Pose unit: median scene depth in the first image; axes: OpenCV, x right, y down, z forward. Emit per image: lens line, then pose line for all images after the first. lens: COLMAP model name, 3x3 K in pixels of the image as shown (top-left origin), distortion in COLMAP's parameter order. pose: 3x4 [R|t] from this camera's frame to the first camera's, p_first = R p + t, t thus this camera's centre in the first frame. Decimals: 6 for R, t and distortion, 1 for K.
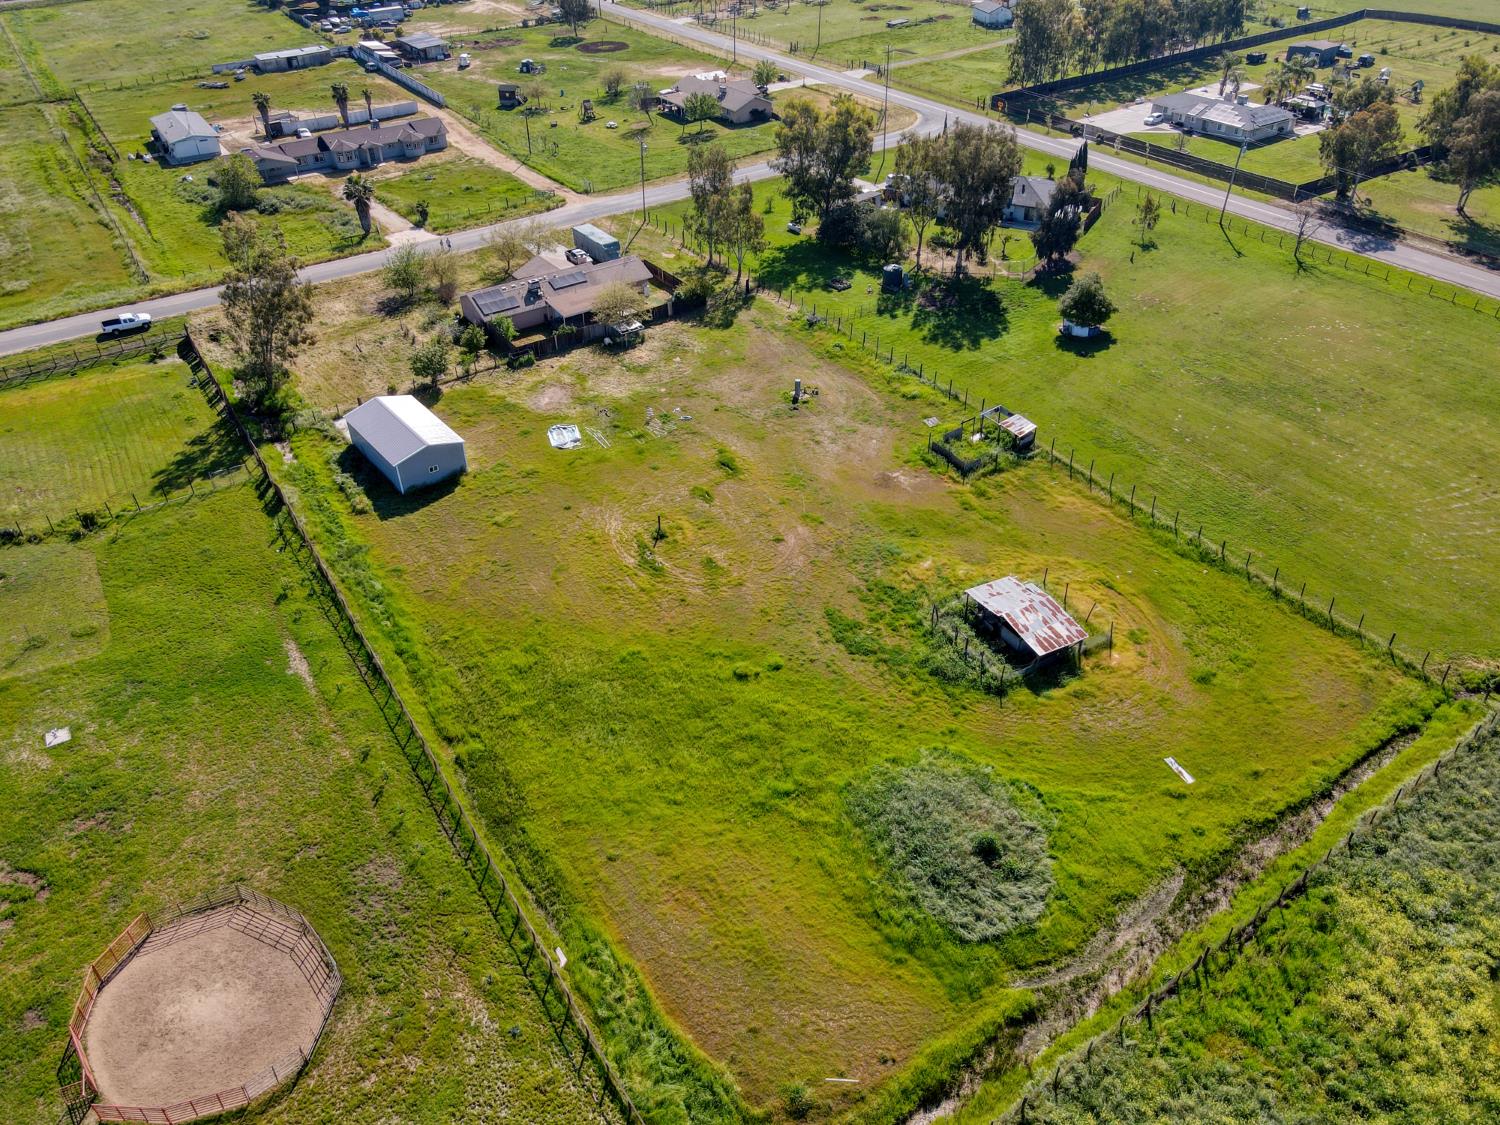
lens RADIAL K [[1100.7, 0, 750.4], [0, 1100.7, 559.9], [0, 0, 1]] dist [0.013049, 0.017212]
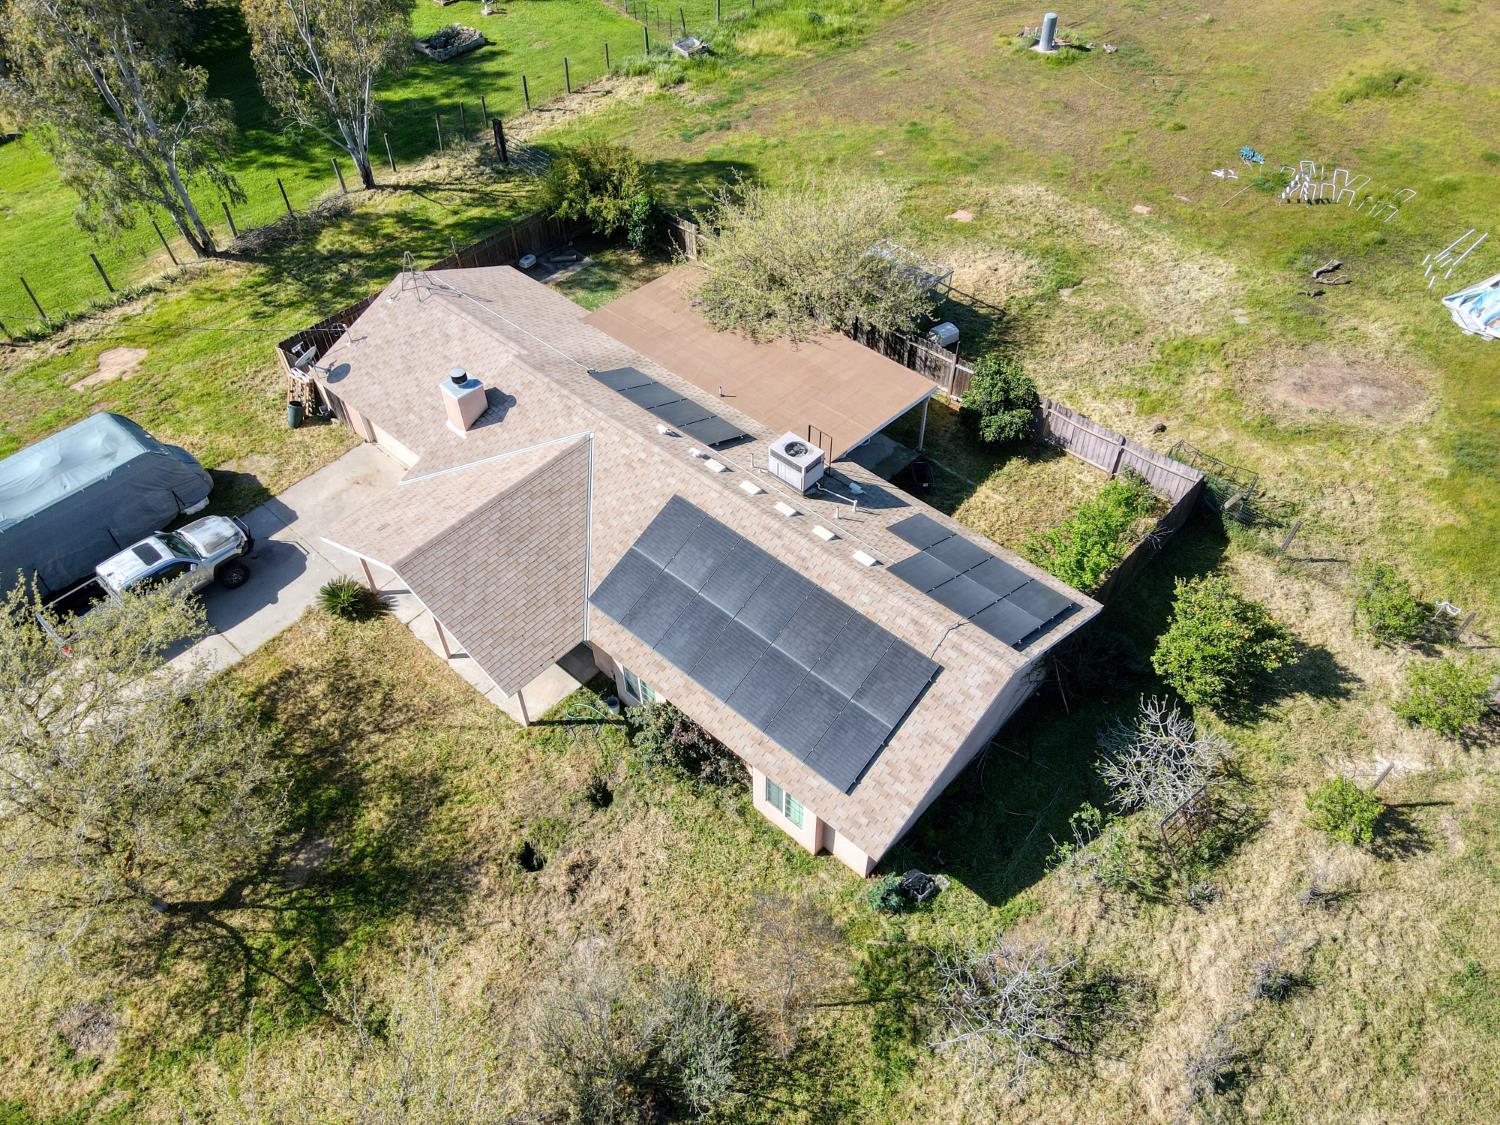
lens RADIAL K [[1100.7, 0, 750.4], [0, 1100.7, 559.9], [0, 0, 1]] dist [0.013049, 0.017212]
pose [[-0.219851, -0.708186, 0.670923, -0.342665], [0.585218, 0.454510, 0.671521, -0.381137], [-0.780503, 0.540271, 0.314519, 0.929568]]
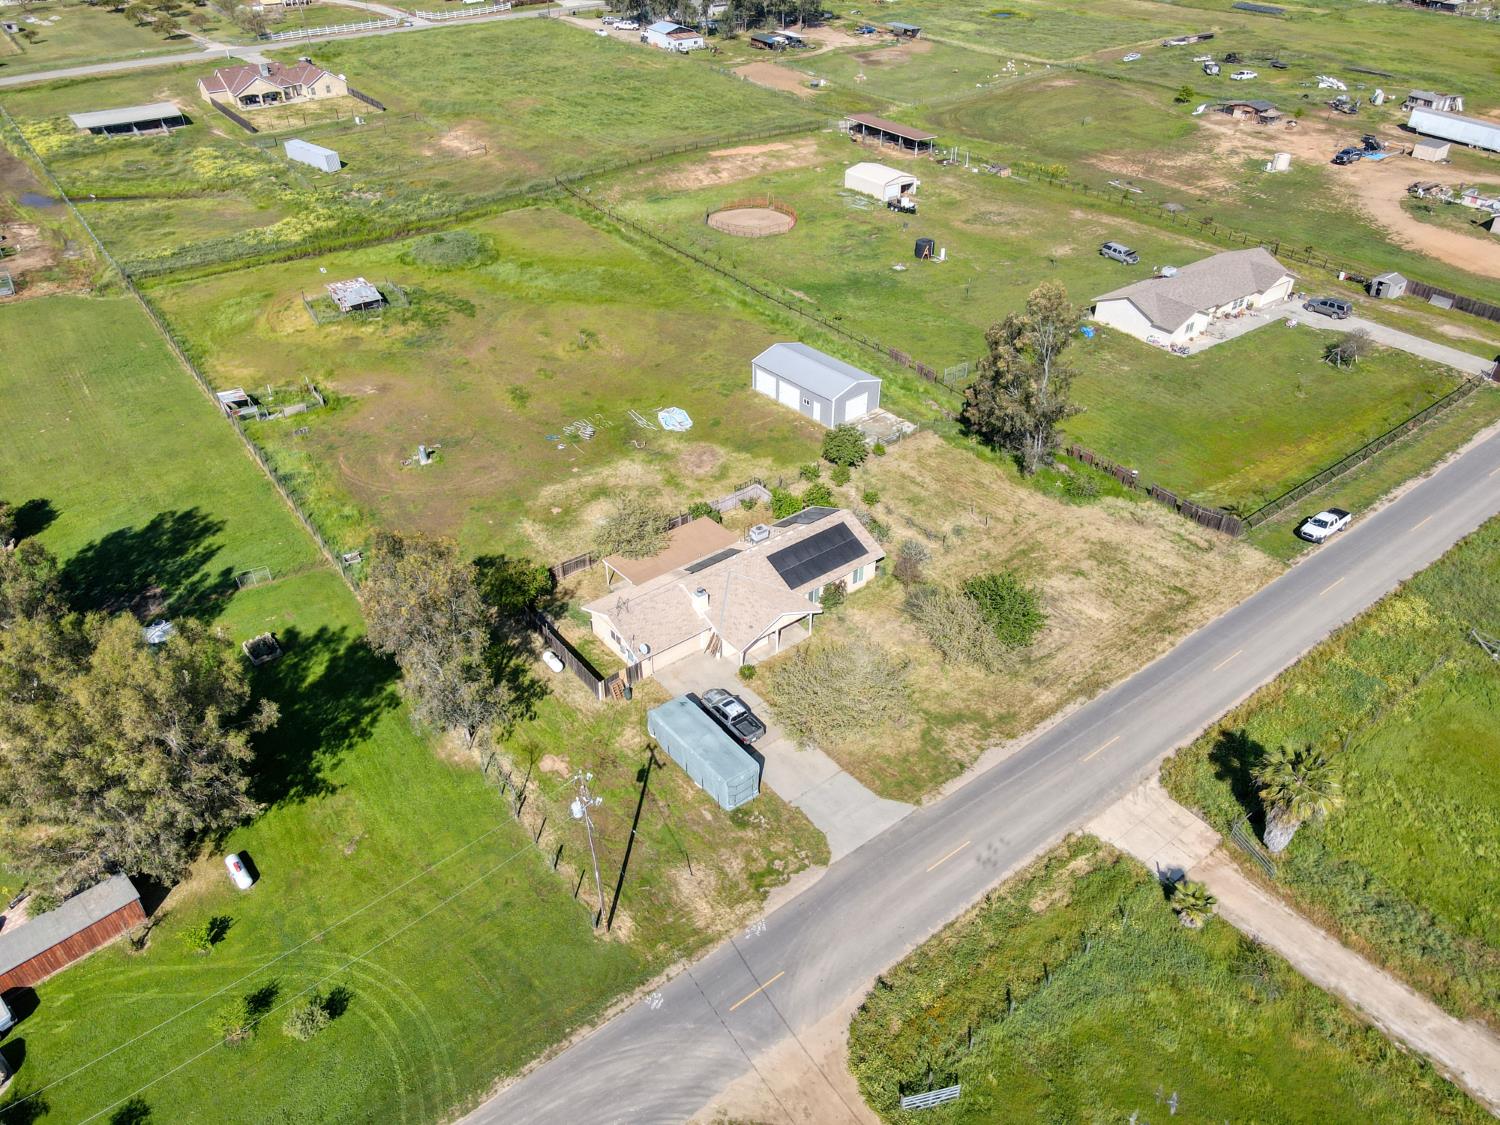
lens RADIAL K [[1100.7, 0, 750.4], [0, 1100.7, 559.9], [0, 0, 1]] dist [0.013049, 0.017212]
pose [[-0.998605, 0.043312, -0.030185, -0.166981], [-0.014542, 0.323978, 0.945953, -0.850311], [0.050750, 0.945073, -0.322896, 1.201242]]
